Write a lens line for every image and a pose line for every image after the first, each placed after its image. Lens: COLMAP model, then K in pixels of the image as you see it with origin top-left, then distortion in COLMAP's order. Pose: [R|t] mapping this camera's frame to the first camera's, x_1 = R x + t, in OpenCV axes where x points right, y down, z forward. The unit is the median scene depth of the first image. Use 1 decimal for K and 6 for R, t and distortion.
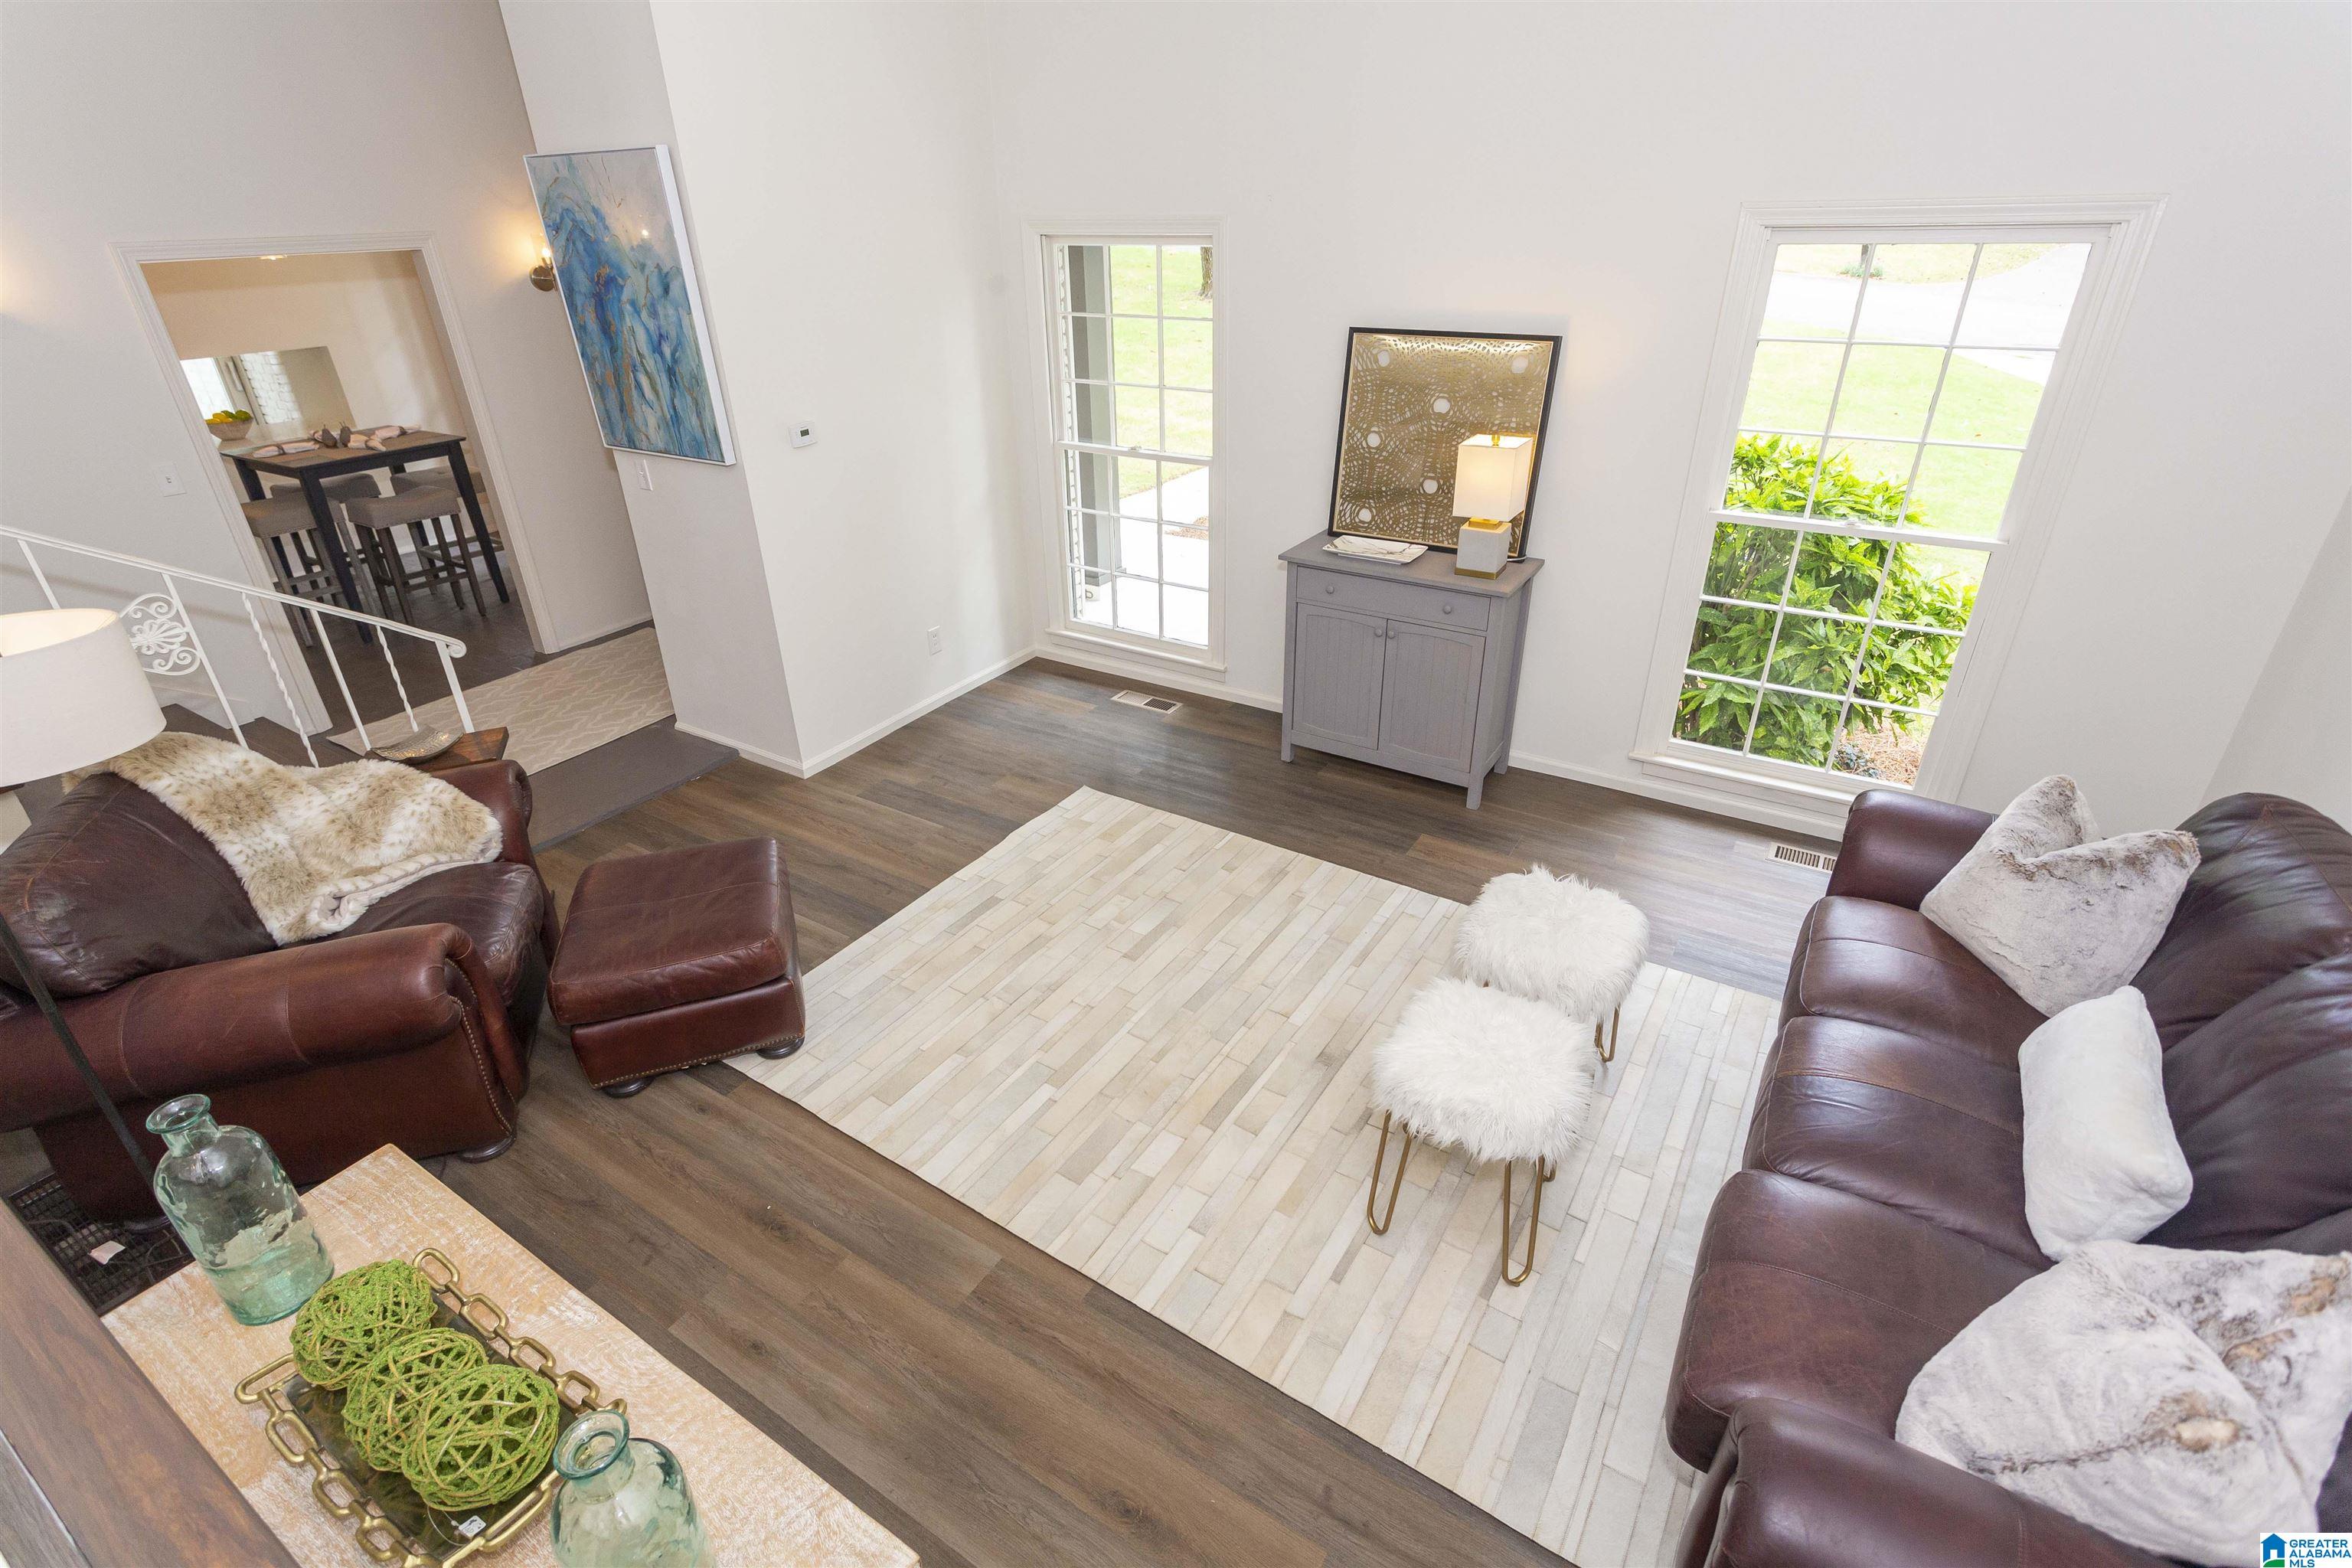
lens RADIAL K [[1096.3, 0, 1179.6], [0, 1096.3, 760.2], [0, 0, 1]] dist [0.004042, 0.001308]
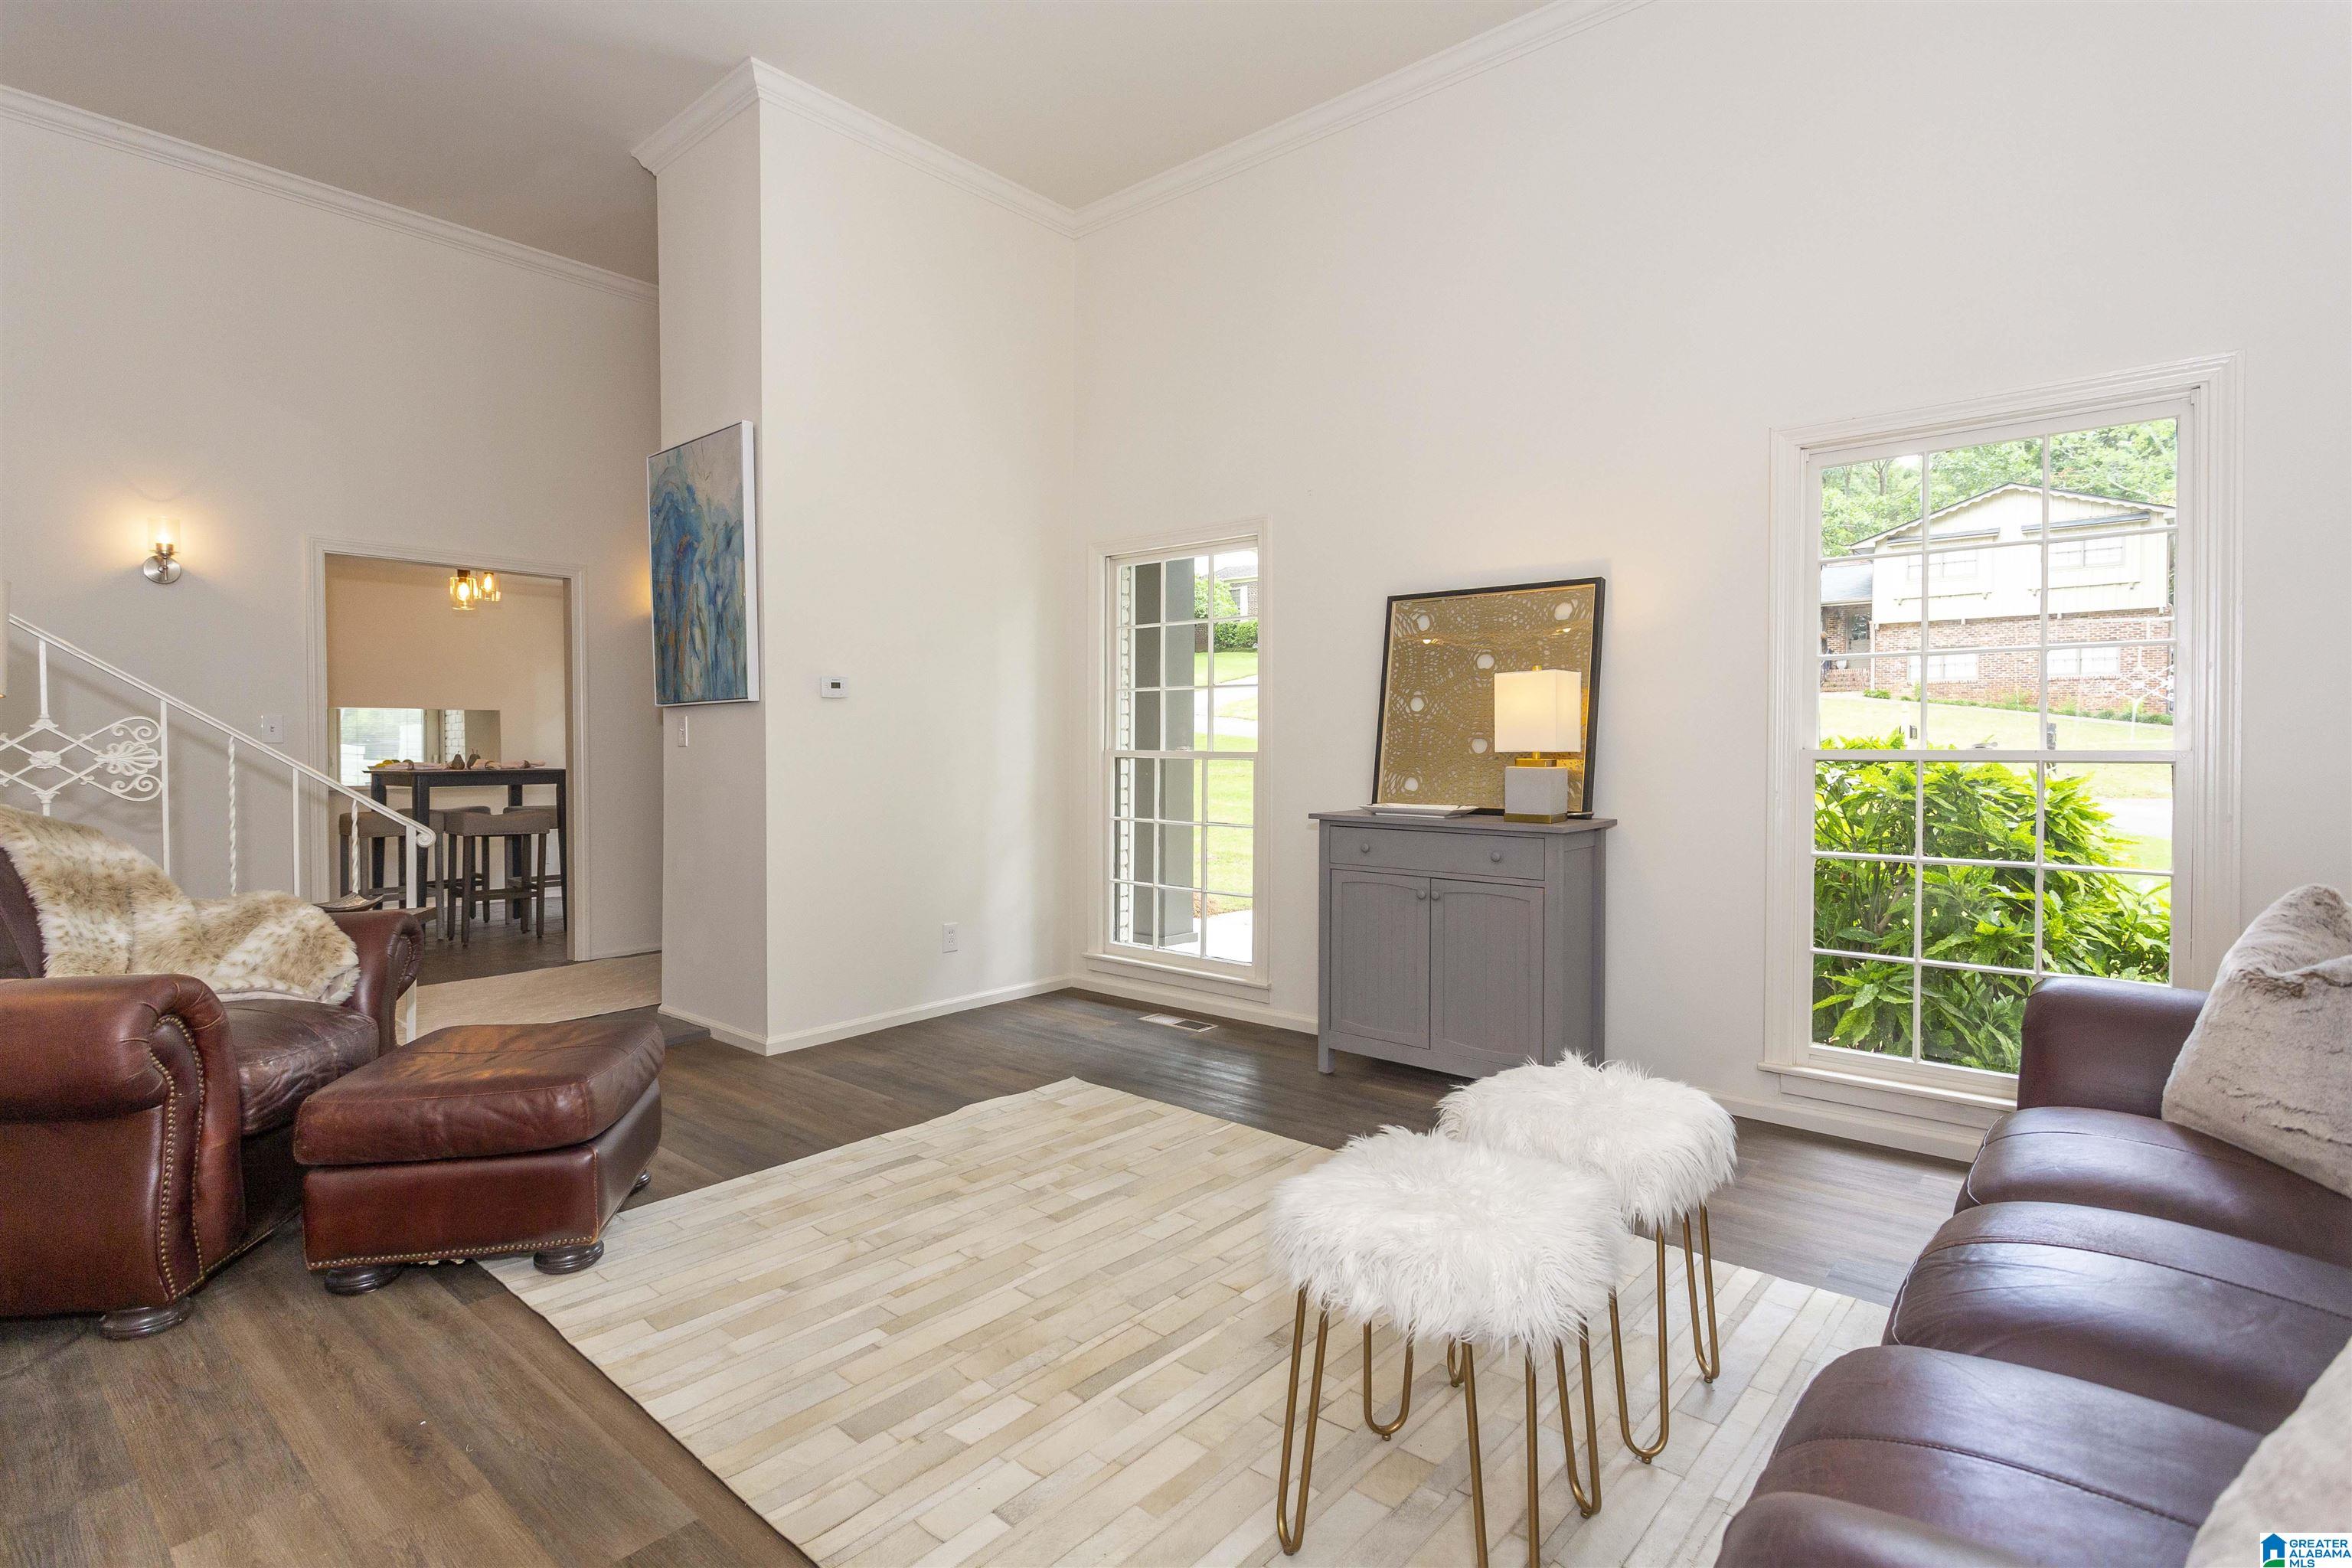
lens RADIAL K [[1136.4, 0, 1174.0], [0, 1136.4, 757.3], [0, 0, 1]] dist [0.003717, 0.000257]
pose [[0.988623, 0.018816, -0.149236, 0.125539], [-0.082889, 0.896061, -0.436124, 0.196033], [0.125519, 0.443532, 0.887426, 0.149483]]
